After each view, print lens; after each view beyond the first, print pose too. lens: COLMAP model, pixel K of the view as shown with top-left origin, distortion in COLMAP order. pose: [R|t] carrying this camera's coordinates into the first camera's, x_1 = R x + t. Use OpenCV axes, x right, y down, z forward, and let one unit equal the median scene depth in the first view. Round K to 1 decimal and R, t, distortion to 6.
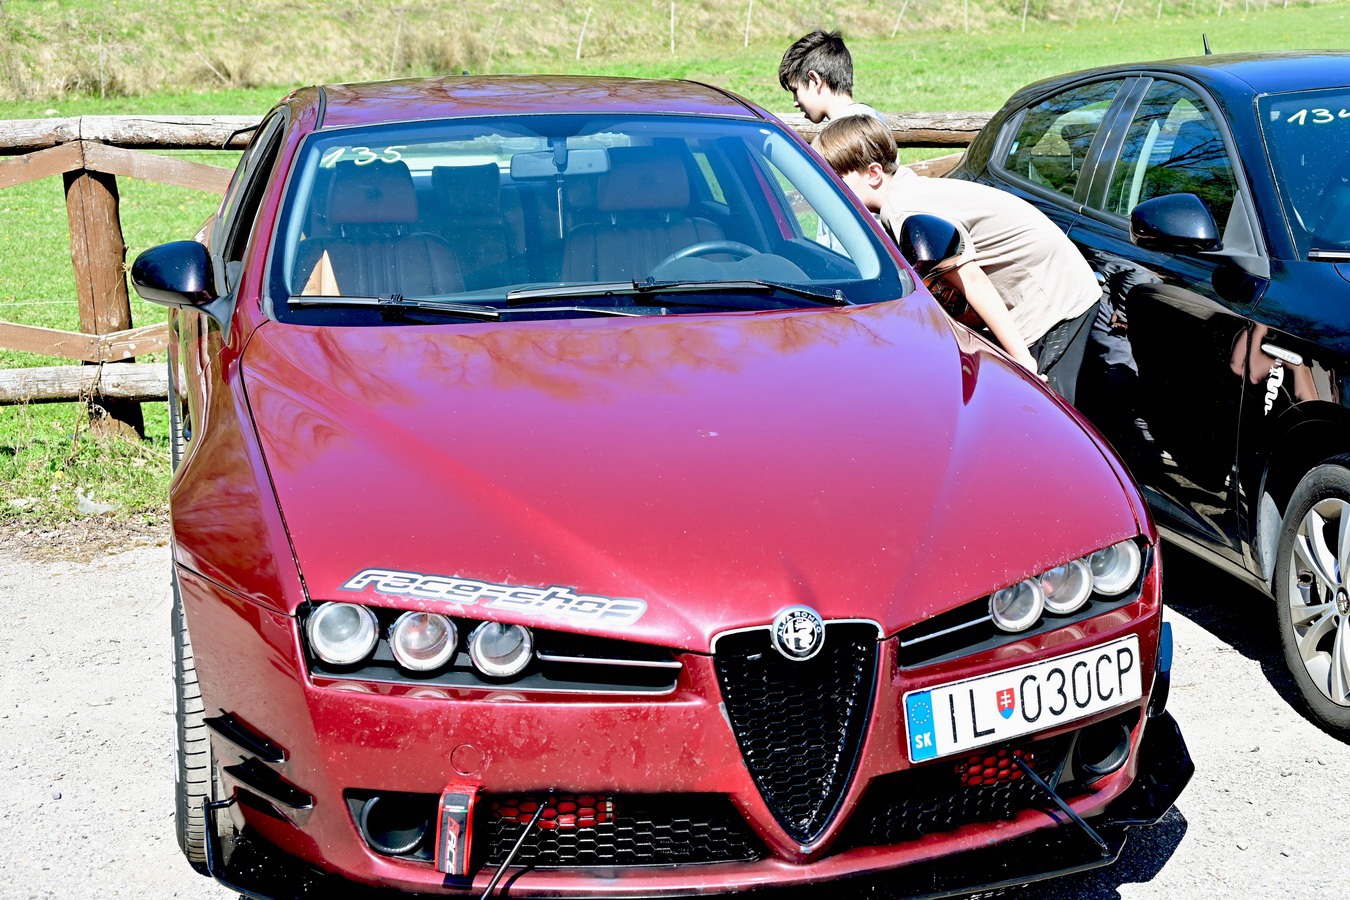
lens RADIAL K [[1939.7, 0, 747.2], [0, 1939.7, 409.7], [0, 0, 1]] dist [0.023813, 0.000000]
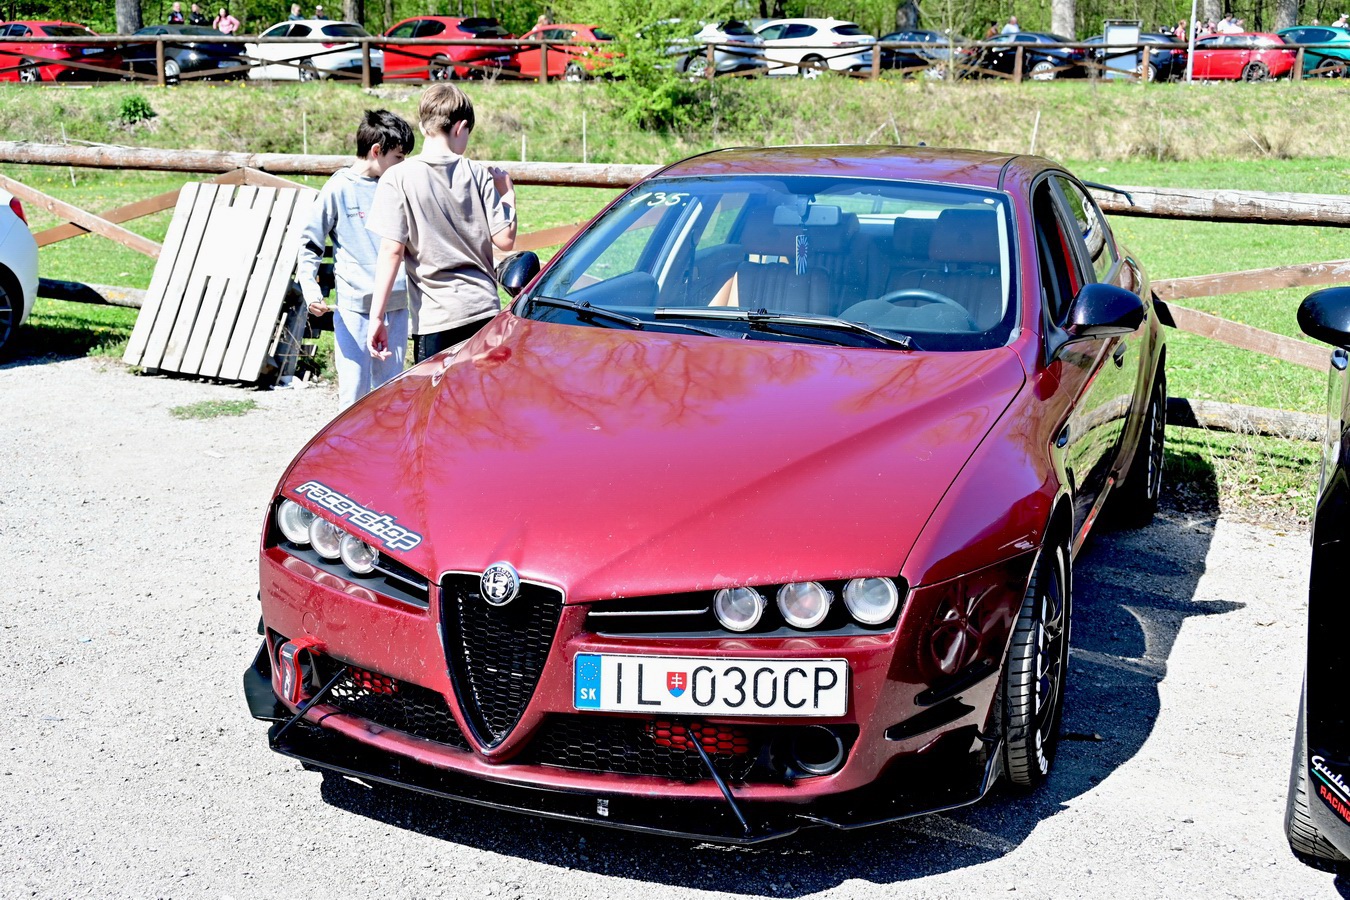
lens RADIAL K [[1510.8, 0, 667.0], [0, 1510.8, 452.6], [0, 0, 1]] dist [-0.019057, 0.000000]
pose [[0.803653, 0.156463, -0.574161, 0.632445], [-0.138032, 0.987515, 0.075902, -0.057081], [0.578868, 0.018254, 0.815217, 0.240970]]
